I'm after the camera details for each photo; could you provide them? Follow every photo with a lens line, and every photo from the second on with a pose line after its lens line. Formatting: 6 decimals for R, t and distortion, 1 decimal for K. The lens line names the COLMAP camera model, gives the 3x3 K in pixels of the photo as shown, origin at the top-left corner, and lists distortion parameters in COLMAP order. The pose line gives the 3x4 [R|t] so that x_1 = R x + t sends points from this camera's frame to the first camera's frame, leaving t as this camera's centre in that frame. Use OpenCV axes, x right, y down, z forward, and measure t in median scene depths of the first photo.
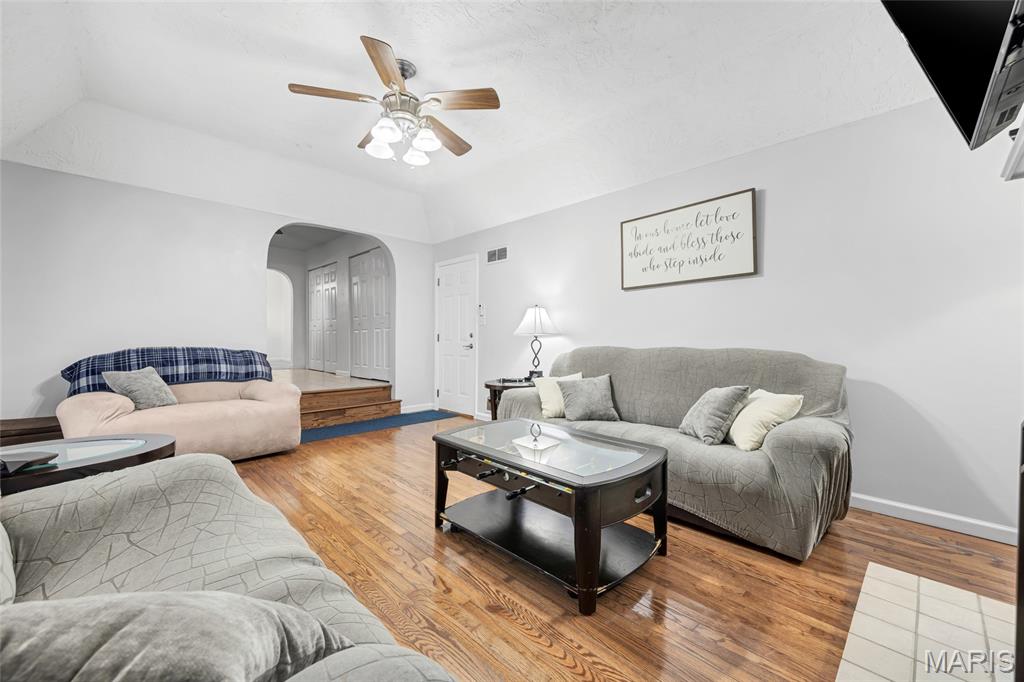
lens RADIAL K [[404.1, 0, 512.9], [0, 404.1, 339.6], [0, 0, 1]] dist [0.002502, 0.000133]
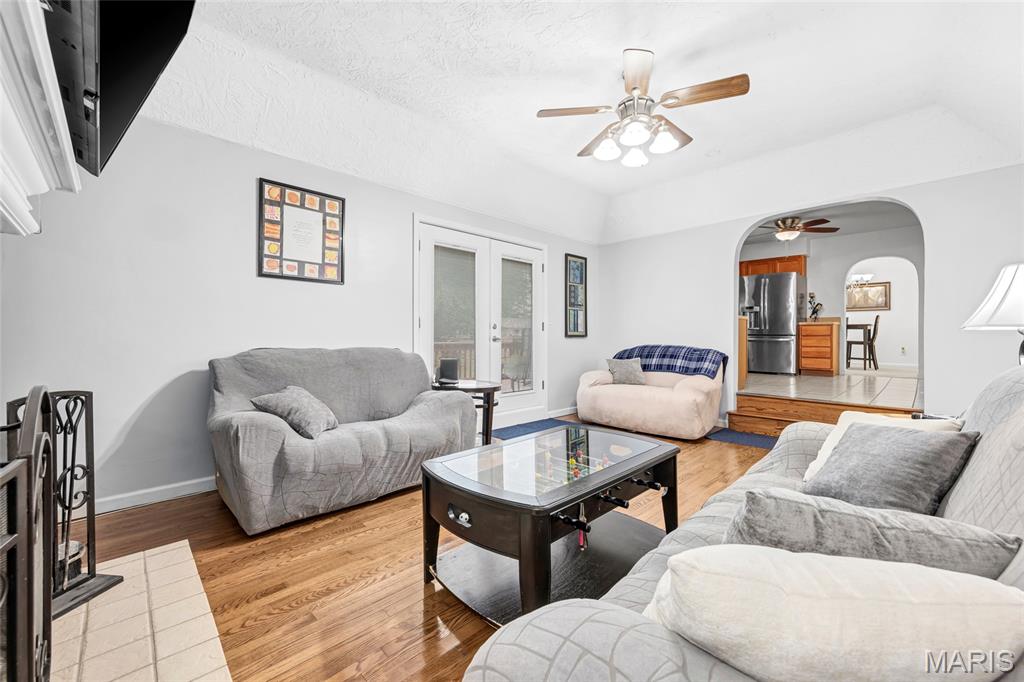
lens RADIAL K [[404.1, 0, 512.9], [0, 404.1, 339.6], [0, 0, 1]] dist [0.002502, 0.000133]
pose [[-0.002548, -0.004758, -0.999985, 0.580613], [-0.001704, 0.999987, -0.004753, 0.008092], [0.999995, 0.001692, -0.002556, 0.557120]]
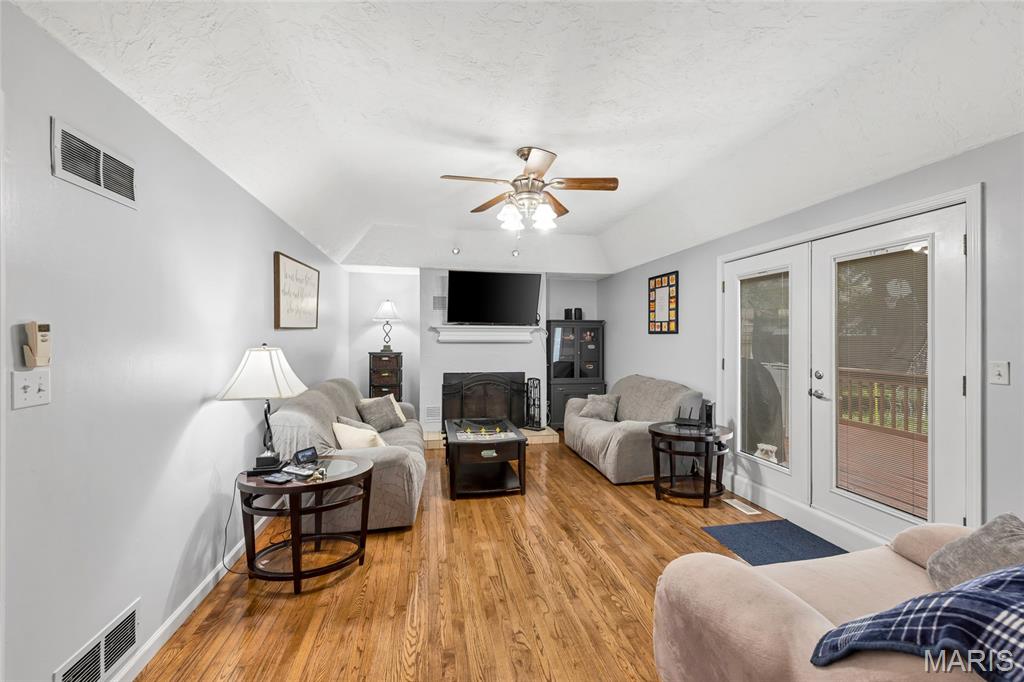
lens RADIAL K [[404.1, 0, 512.9], [0, 404.1, 339.6], [0, 0, 1]] dist [0.002502, 0.000133]
pose [[-0.841031, -0.010061, 0.540893, -0.680284], [-0.005210, 0.999931, 0.010498, -0.122152], [-0.540961, 0.006011, -0.841026, 1.578773]]
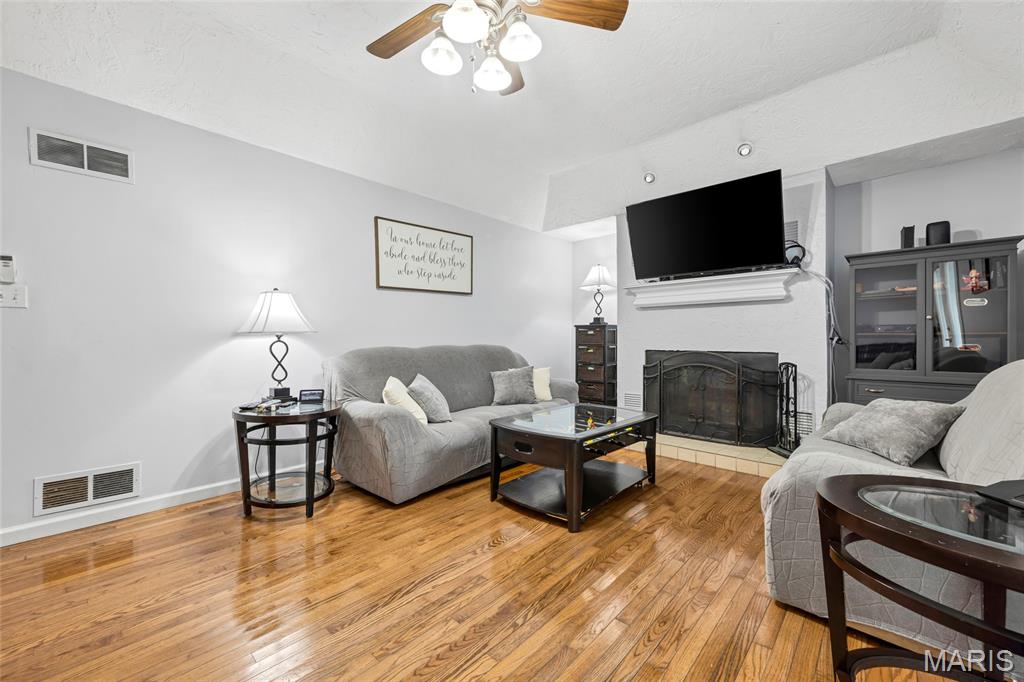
lens RADIAL K [[404.1, 0, 512.9], [0, 404.1, 339.6], [0, 0, 1]] dist [0.002502, 0.000133]
pose [[-0.046032, -0.006702, 0.998917, -0.753779], [0.004642, 0.999965, 0.006923, -0.005413], [-0.998929, 0.004956, -0.045999, 0.781114]]
